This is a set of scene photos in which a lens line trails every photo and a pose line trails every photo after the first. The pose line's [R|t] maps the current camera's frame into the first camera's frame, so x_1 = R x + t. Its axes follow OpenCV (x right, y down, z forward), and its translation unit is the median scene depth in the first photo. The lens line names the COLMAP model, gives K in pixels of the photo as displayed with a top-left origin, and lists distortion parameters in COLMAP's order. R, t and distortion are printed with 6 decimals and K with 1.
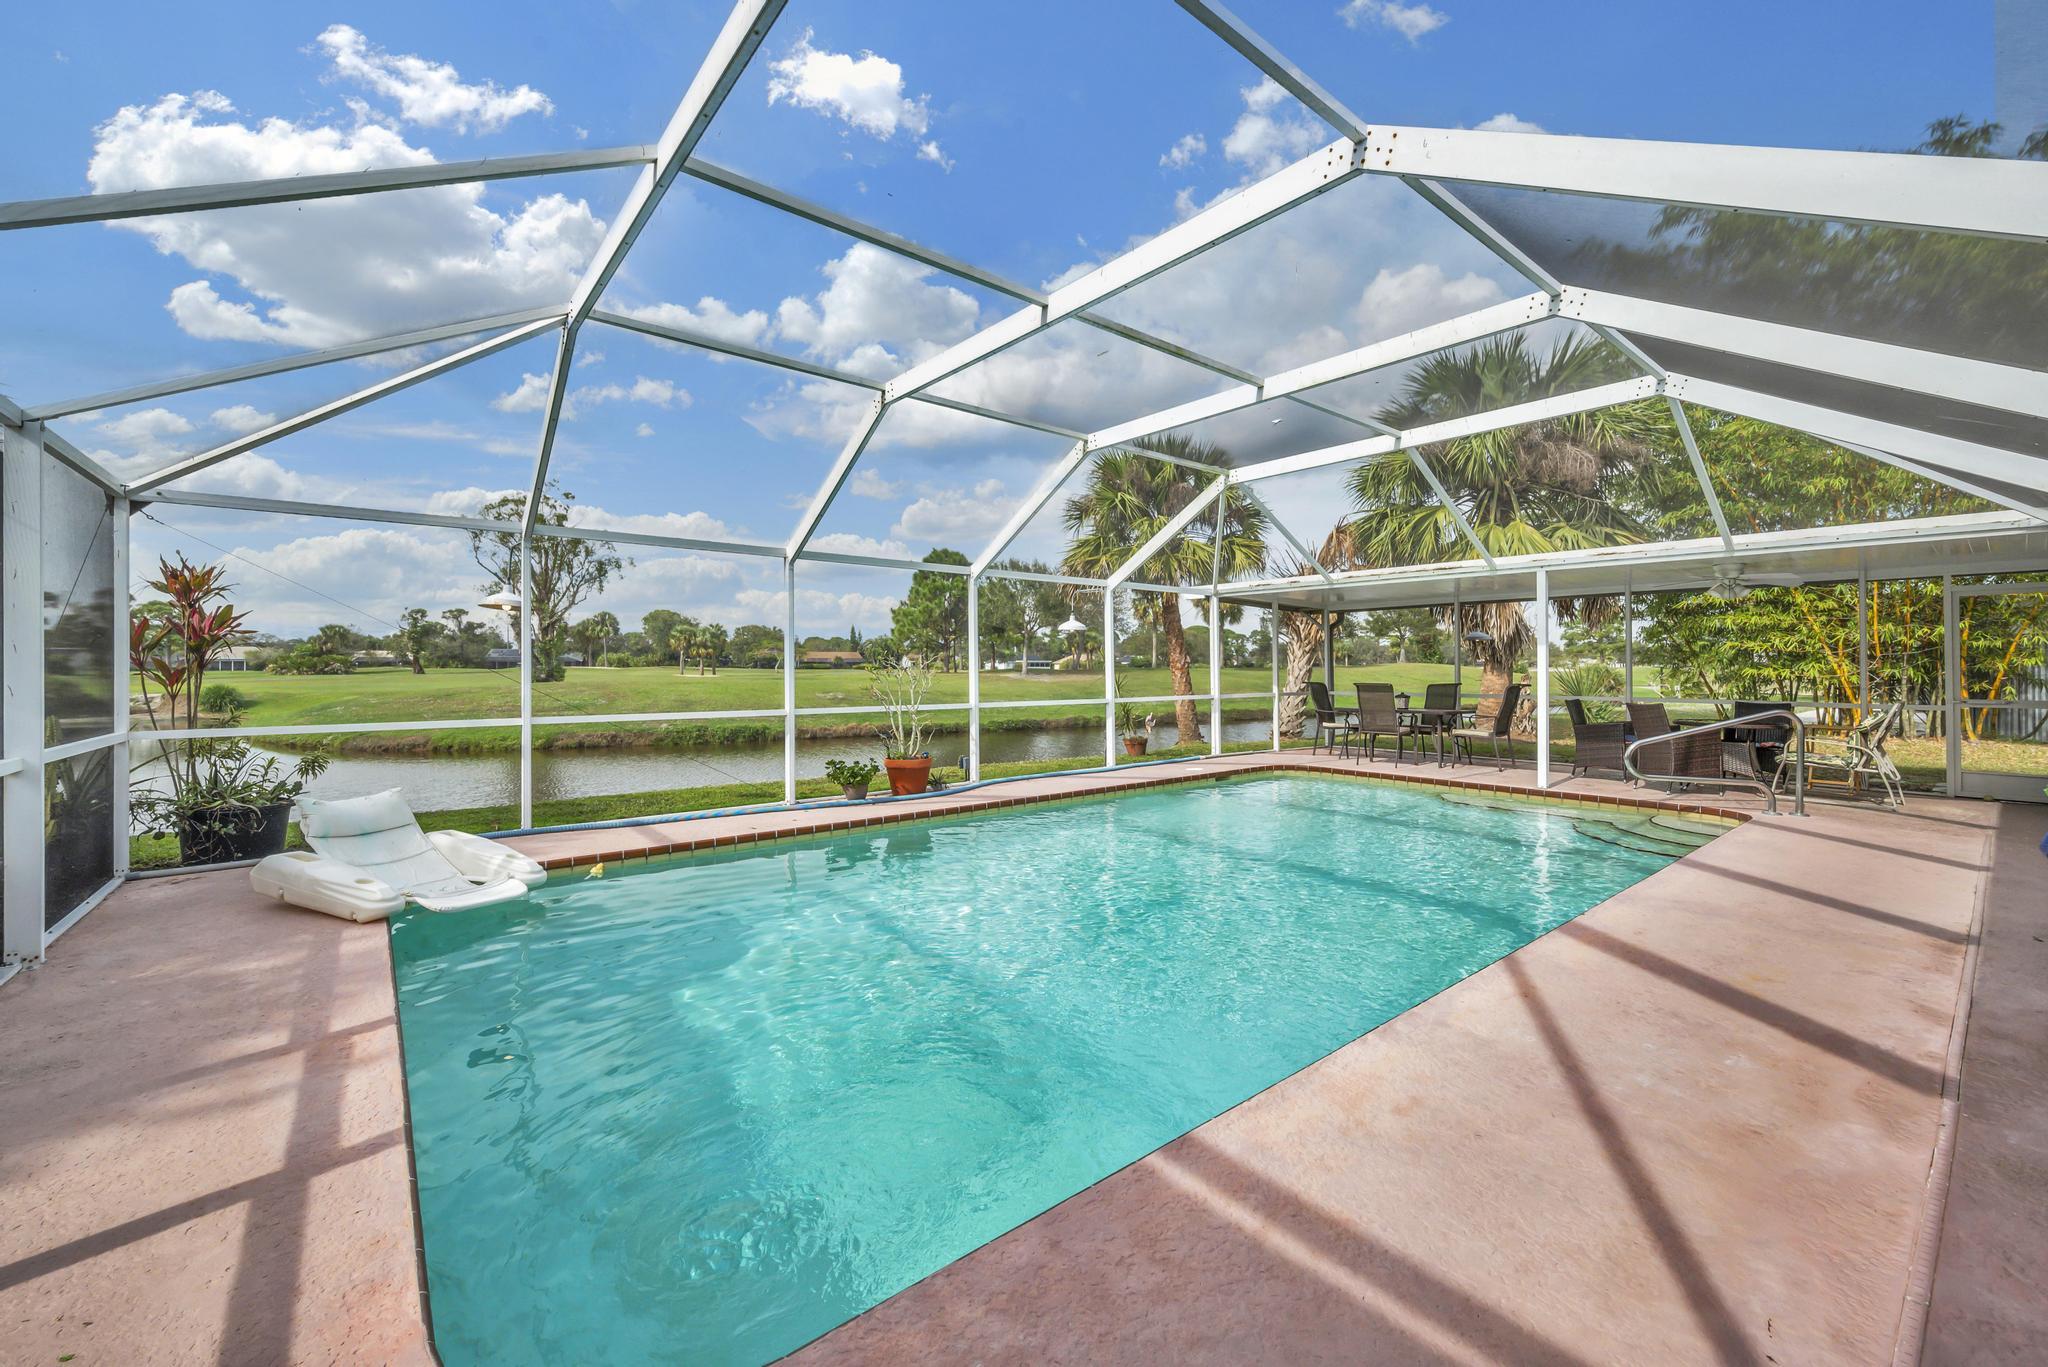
lens RADIAL K [[802.5, 0, 1022.2], [0, 802.5, 665.2], [0, 0, 1]] dist [-0.002600, -0.000008]
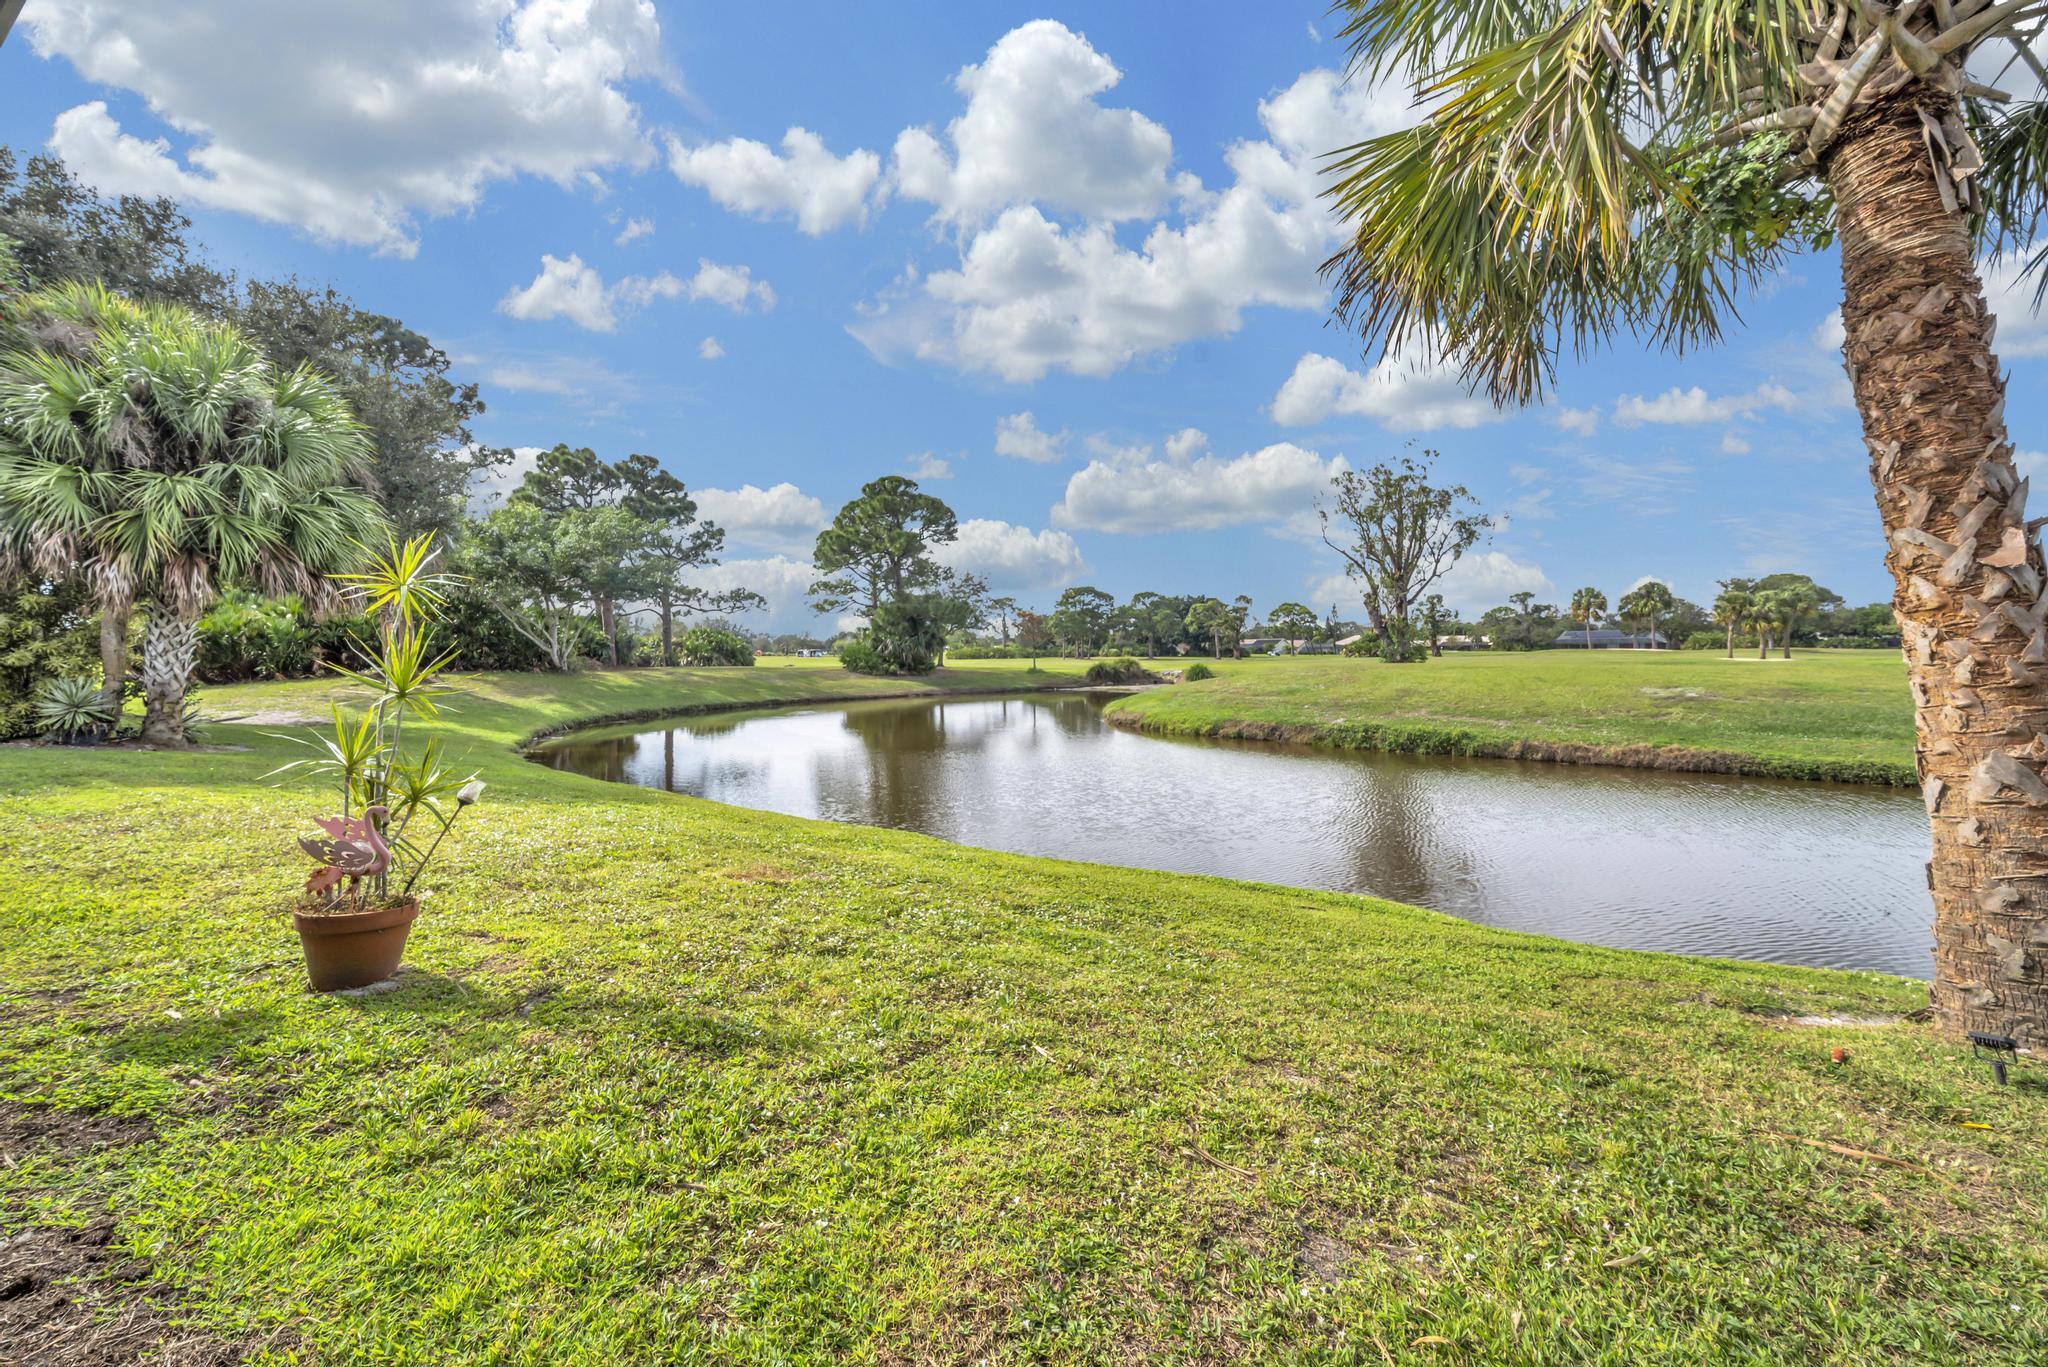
lens RADIAL K [[802.5, 0, 1024.9], [0, 802.5, 676.2], [0, 0, 1]] dist [-0.002600, -0.000008]
pose [[0.343485, 0.023923, -0.938853, 0.052637], [0.007991, 0.999565, 0.028393, 0.002263], [0.939124, -0.017255, 0.343145, 0.133898]]
